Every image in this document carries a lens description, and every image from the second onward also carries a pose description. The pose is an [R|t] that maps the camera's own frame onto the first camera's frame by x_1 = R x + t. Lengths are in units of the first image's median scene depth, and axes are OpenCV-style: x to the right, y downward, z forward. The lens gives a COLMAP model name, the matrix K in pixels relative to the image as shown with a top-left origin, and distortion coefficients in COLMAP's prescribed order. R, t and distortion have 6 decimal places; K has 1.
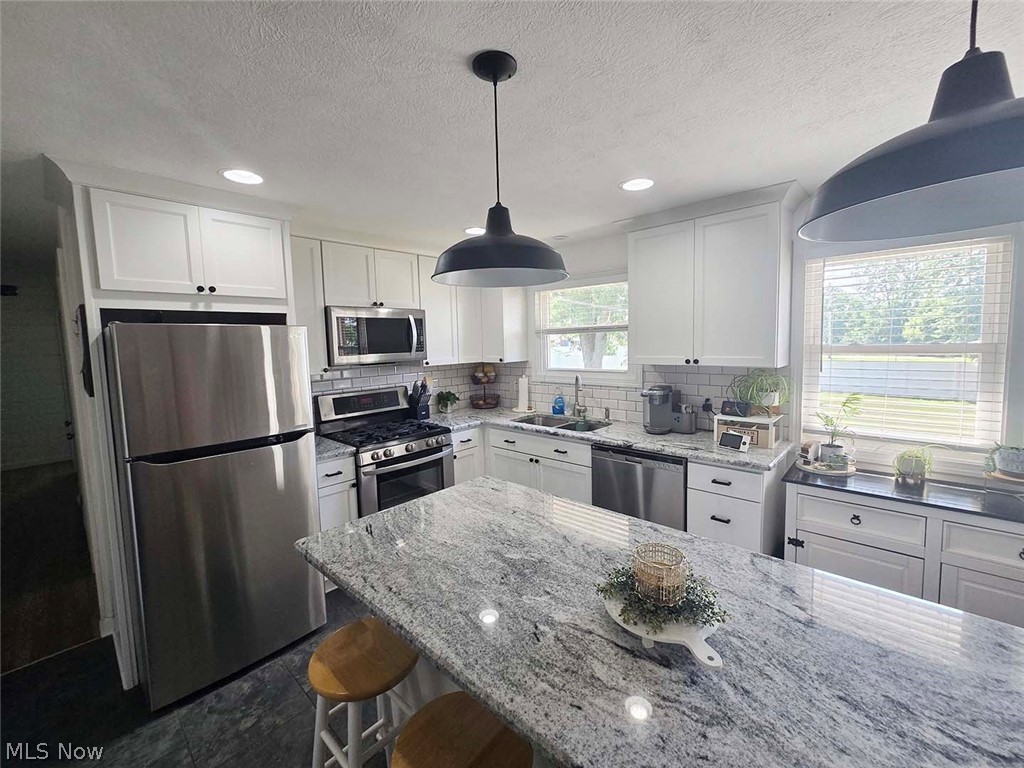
lens RADIAL K [[422.7, 0, 512.1], [0, 422.7, 376.0], [0, 0, 1]] dist [0.001563, 0.000211]
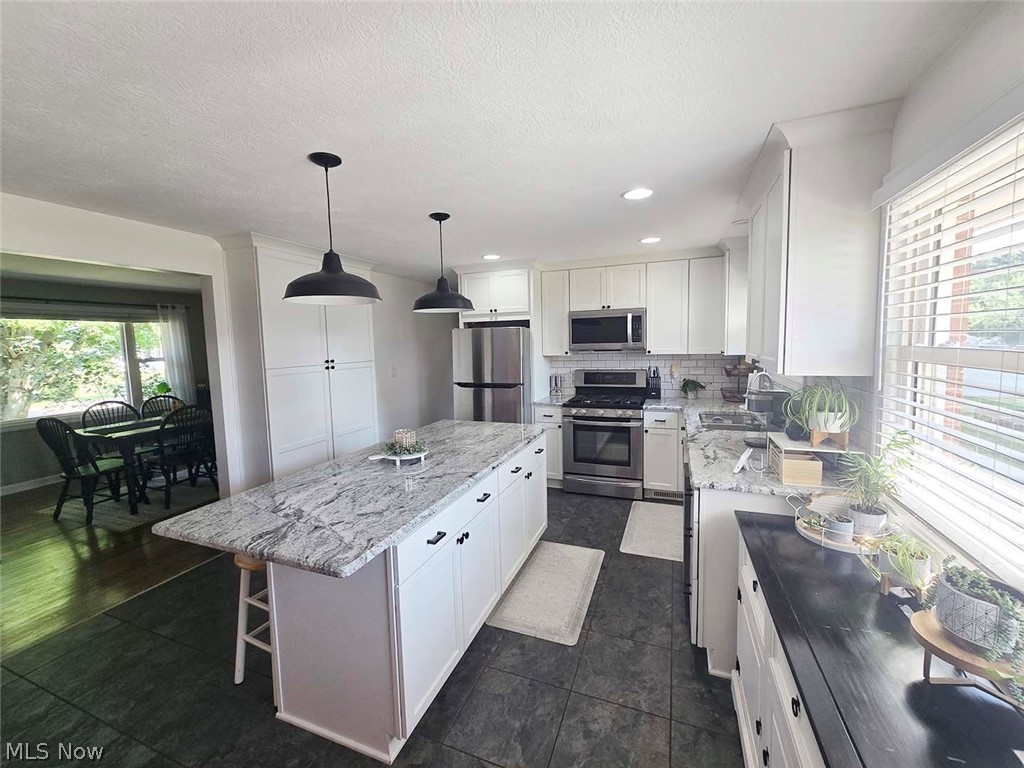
lens RADIAL K [[414.9, 0, 505.7], [0, 414.9, 378.3], [0, 0, 1]] dist [-0.000566, 0.000003]
pose [[0.360407, 0.102439, -0.927153, 0.842951], [-0.062731, 0.994363, 0.085480, -0.034426], [0.930683, 0.027353, 0.364802, 0.210285]]
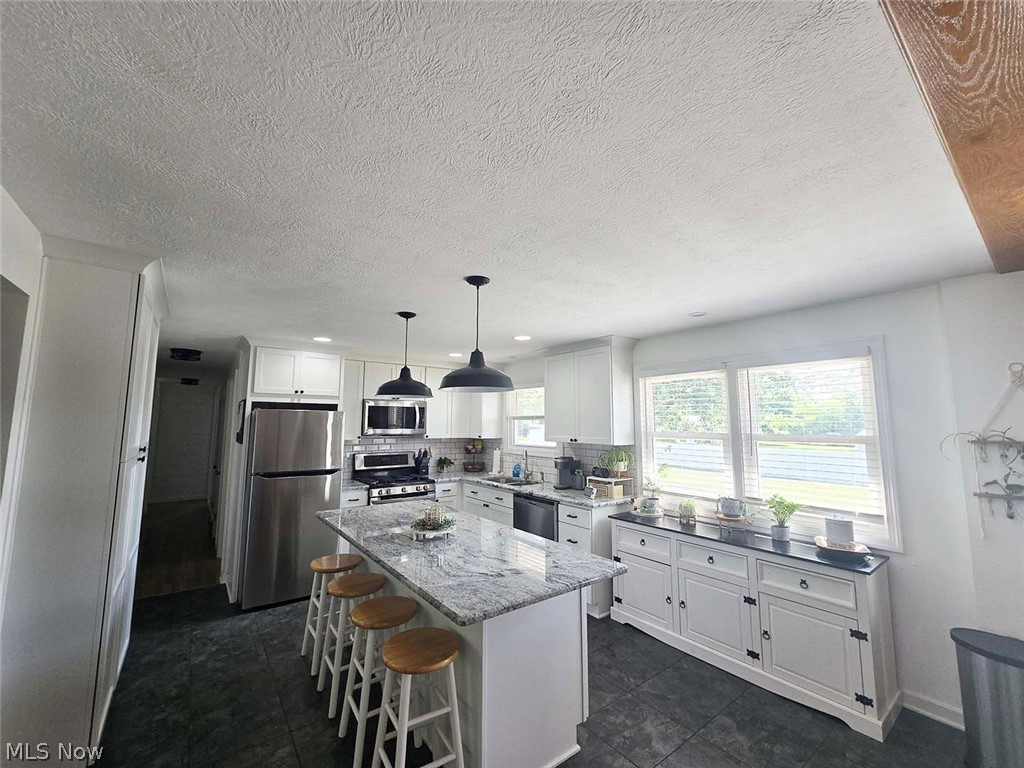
lens RADIAL K [[414.9, 0, 505.7], [0, 414.9, 378.3], [0, 0, 1]] dist [-0.000566, 0.000003]
pose [[0.983216, 0.011783, -0.182066, 0.382719], [-0.046135, 0.981538, -0.185619, 0.031108], [0.176517, 0.190903, 0.965607, -0.471815]]
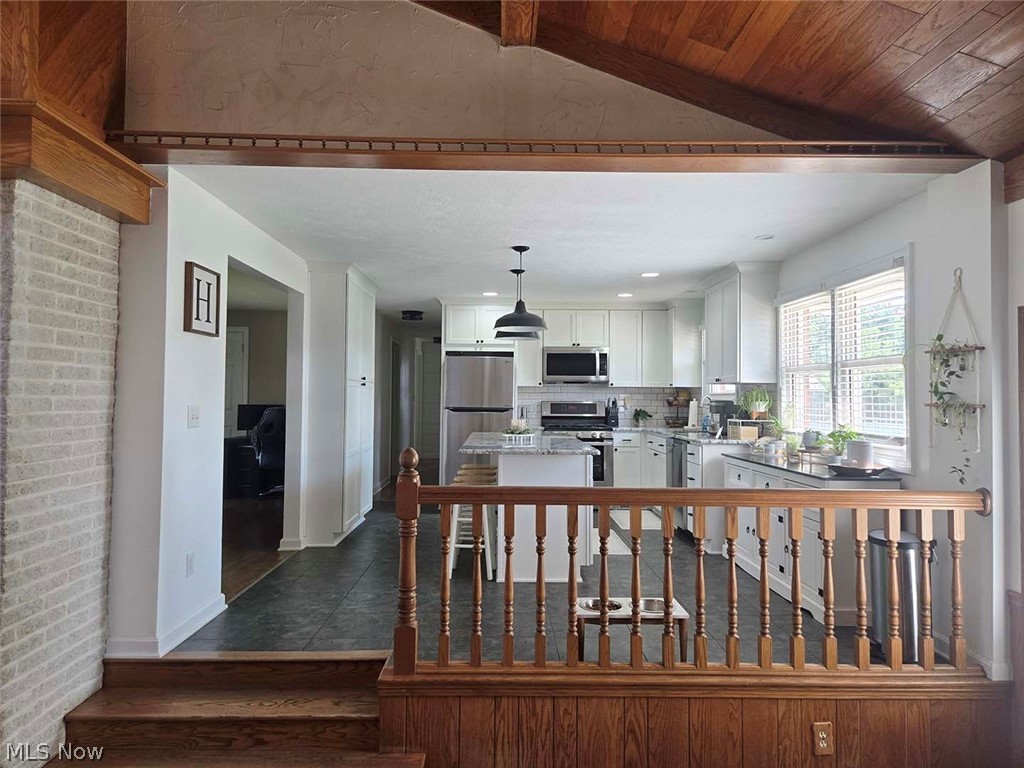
lens RADIAL K [[662.9, 0, 509.9], [0, 662.9, 377.9], [0, 0, 1]] dist [0.082535, -0.070443]
pose [[0.689741, 0.011354, -0.723967, 1.312407], [-0.086101, 0.994069, -0.066441, 0.140084], [0.718919, 0.108161, 0.686627, -0.869666]]
